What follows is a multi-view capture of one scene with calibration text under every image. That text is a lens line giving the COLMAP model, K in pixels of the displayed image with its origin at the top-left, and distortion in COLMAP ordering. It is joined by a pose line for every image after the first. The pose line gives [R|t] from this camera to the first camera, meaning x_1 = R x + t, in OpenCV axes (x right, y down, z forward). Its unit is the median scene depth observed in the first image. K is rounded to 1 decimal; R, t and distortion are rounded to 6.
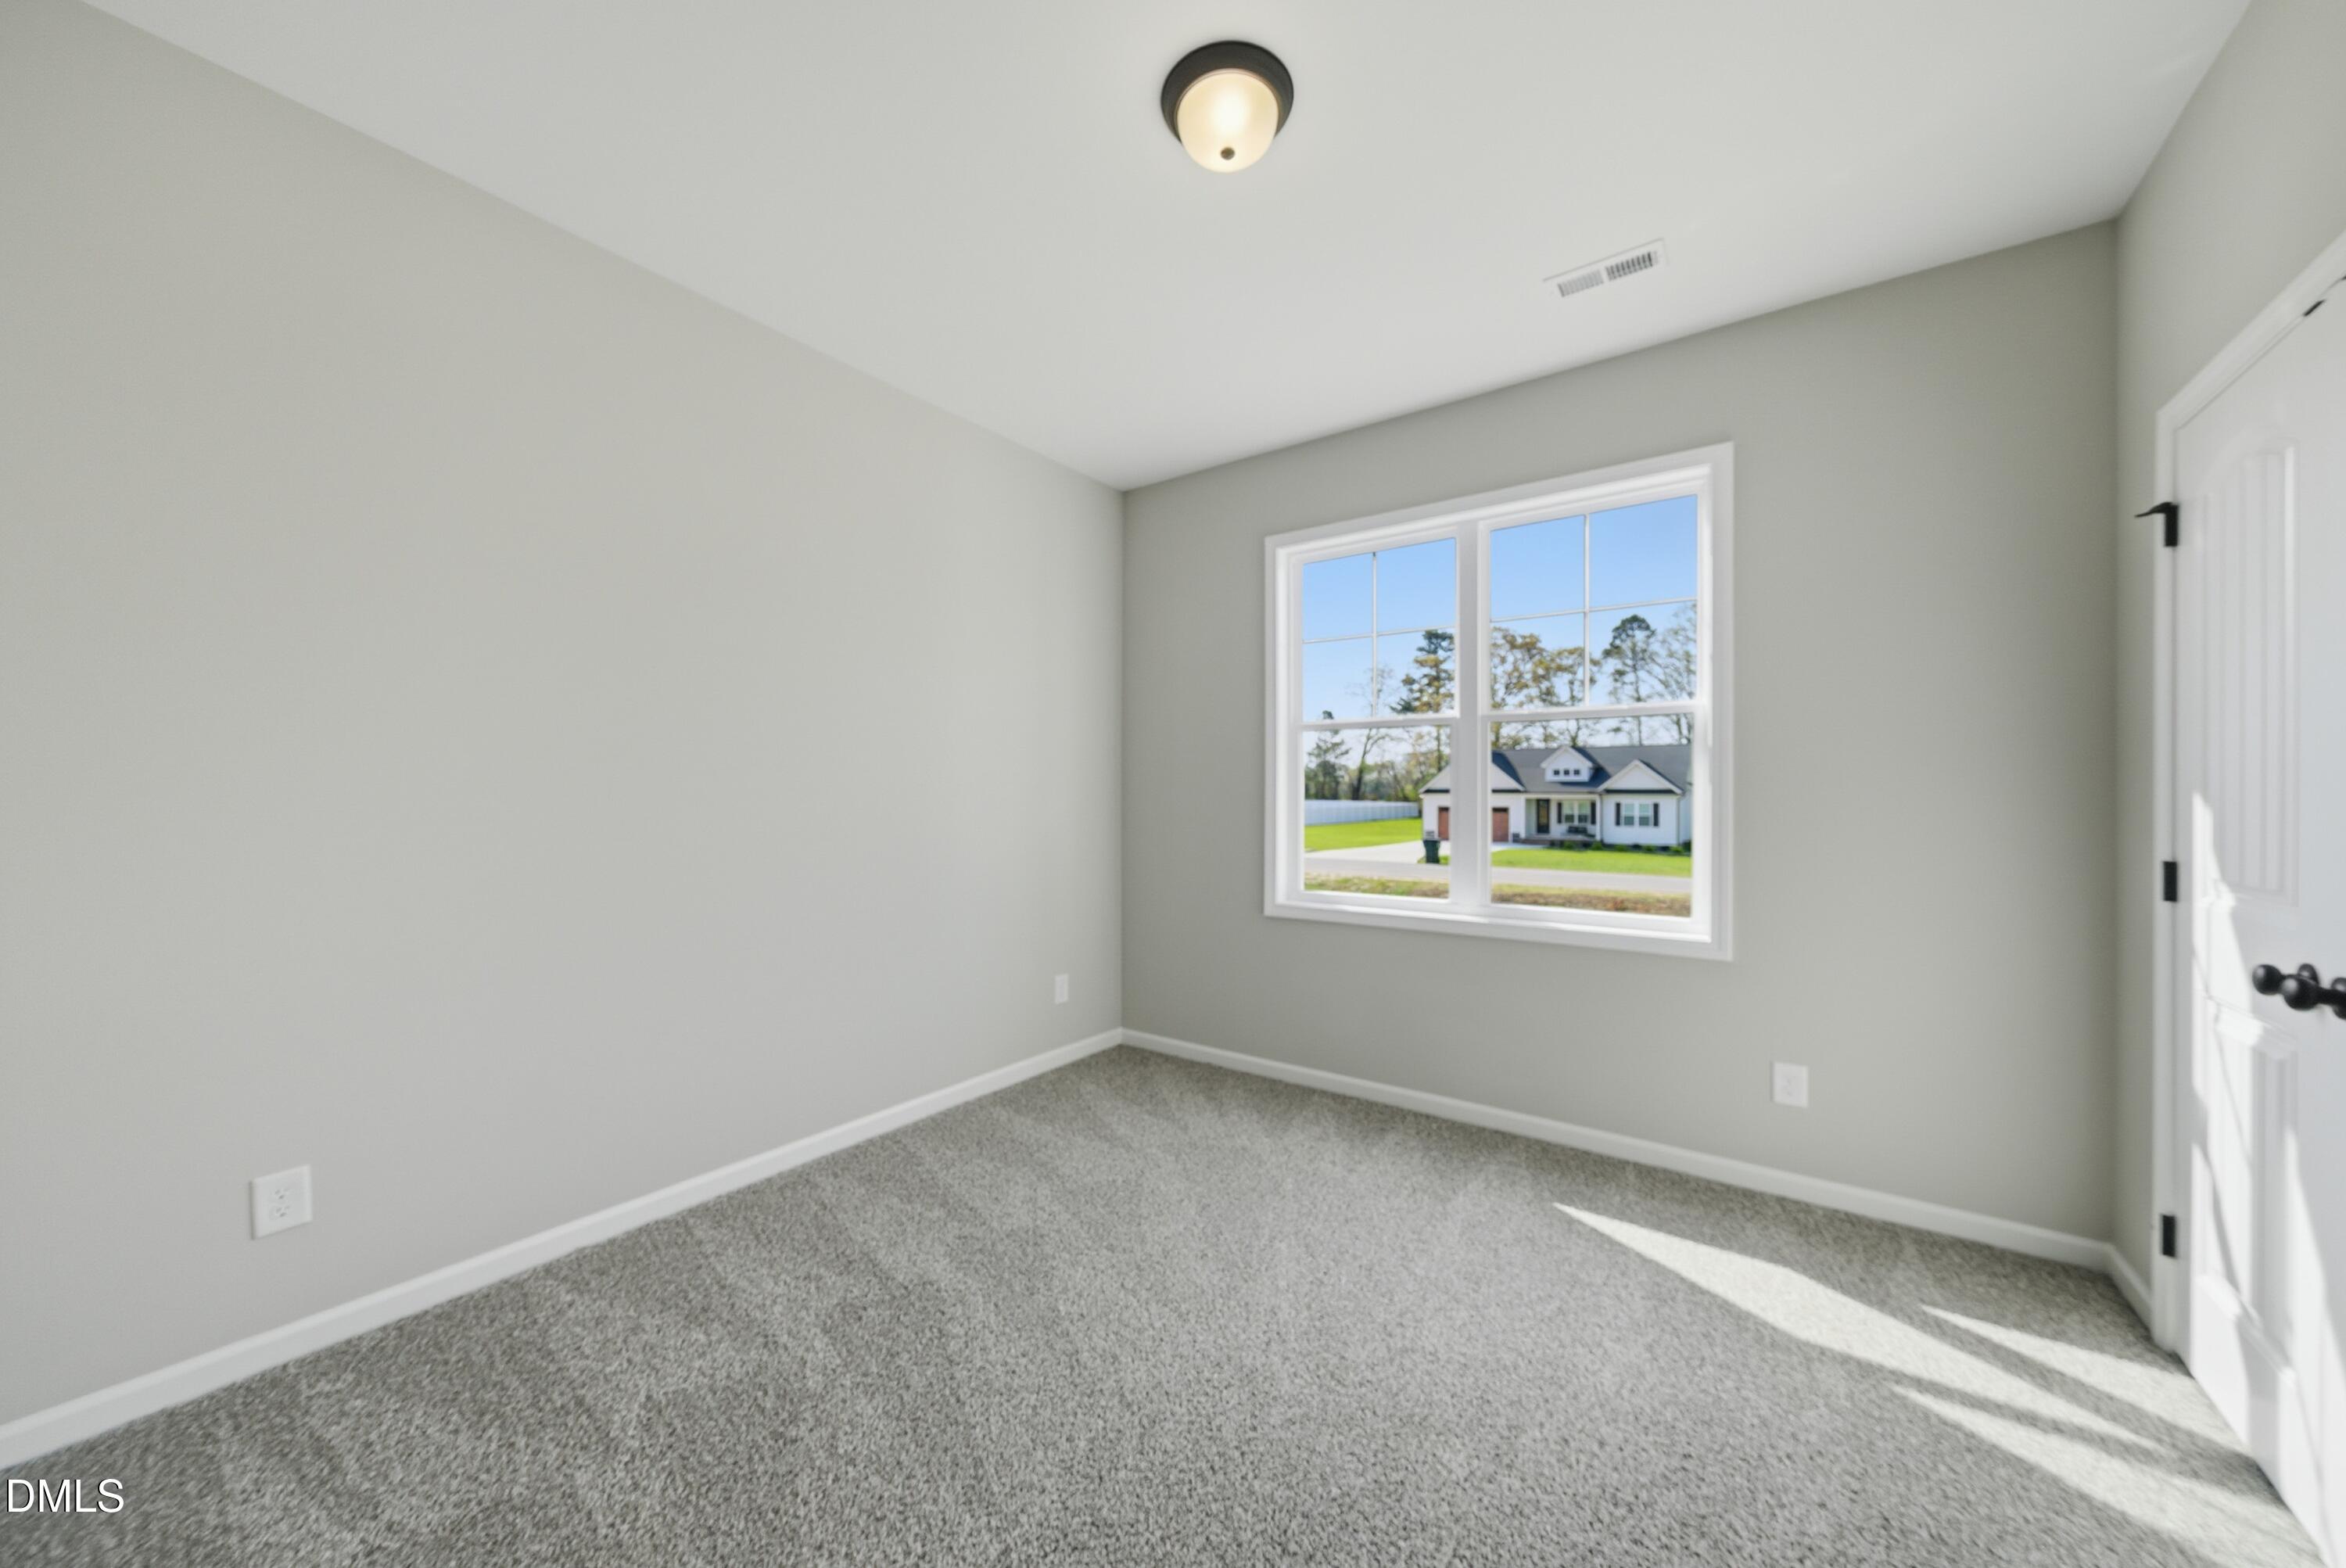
lens RADIAL K [[812.8, 0, 1173.0], [0, 812.8, 784.0], [0, 0, 1]] dist [0.000000, 0.000148]
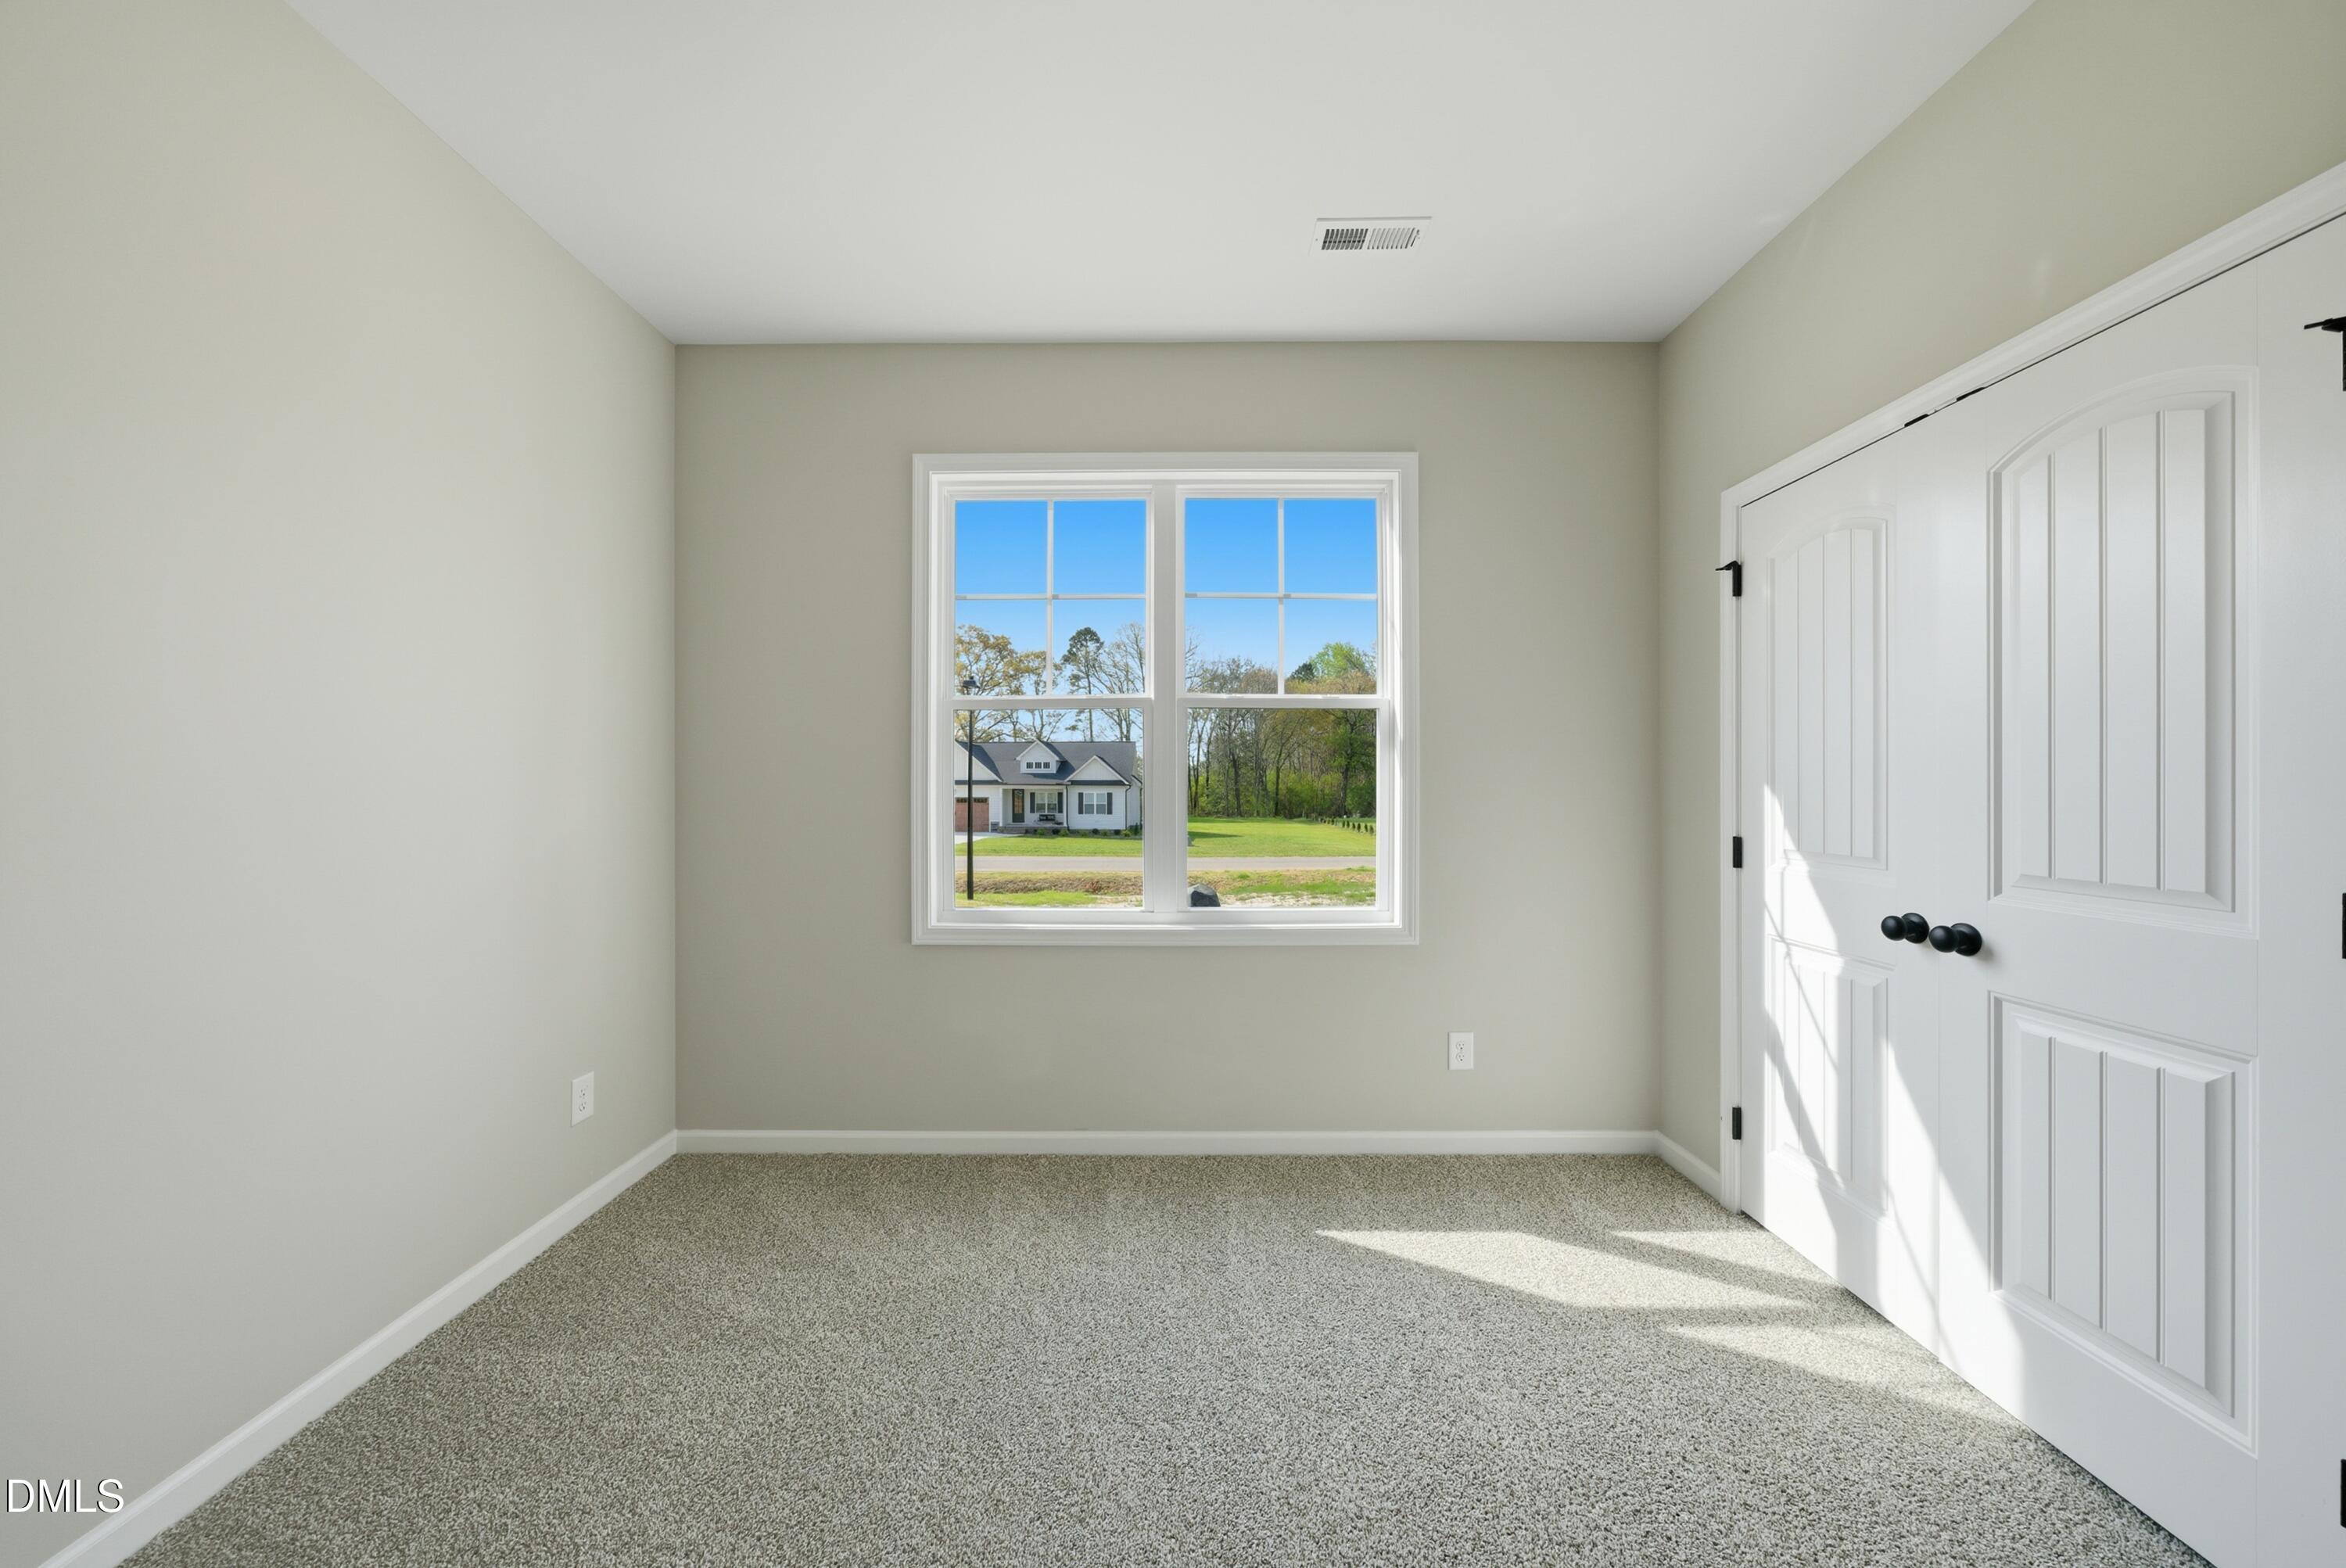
lens RADIAL K [[812.8, 0, 1173.0], [0, 812.8, 784.0], [0, 0, 1]] dist [0.000000, 0.000148]
pose [[0.812274, -0.000287, 0.583276, -0.147837], [-0.005870, 0.999945, 0.008666, 0.002088], [-0.583246, -0.010463, 0.812228, 0.259567]]
